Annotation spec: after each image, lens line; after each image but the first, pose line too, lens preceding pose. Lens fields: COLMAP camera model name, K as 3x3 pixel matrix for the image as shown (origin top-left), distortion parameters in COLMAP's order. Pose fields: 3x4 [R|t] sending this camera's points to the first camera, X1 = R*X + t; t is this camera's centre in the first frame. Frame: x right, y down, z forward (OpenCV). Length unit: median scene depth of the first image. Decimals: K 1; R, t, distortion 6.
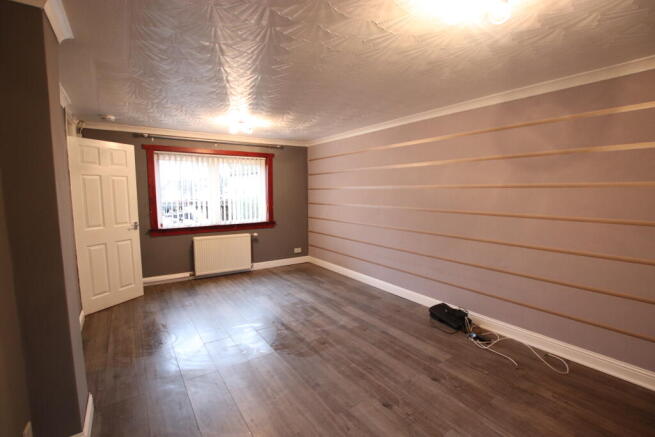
lens RADIAL K [[305.9, 0, 328.4], [0, 305.9, 224.8], [0, 0, 1]] dist [-0.002027, -0.000045]
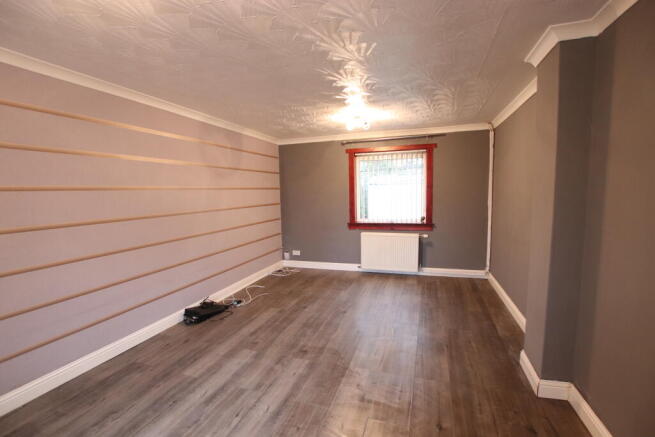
lens RADIAL K [[305.9, 0, 328.4], [0, 305.9, 224.8], [0, 0, 1]] dist [-0.002027, -0.000045]
pose [[-0.615469, -0.073001, 0.784773, -0.744937], [0.101117, 0.980159, 0.170479, -0.141840], [-0.781648, 0.184278, -0.595876, 1.384096]]
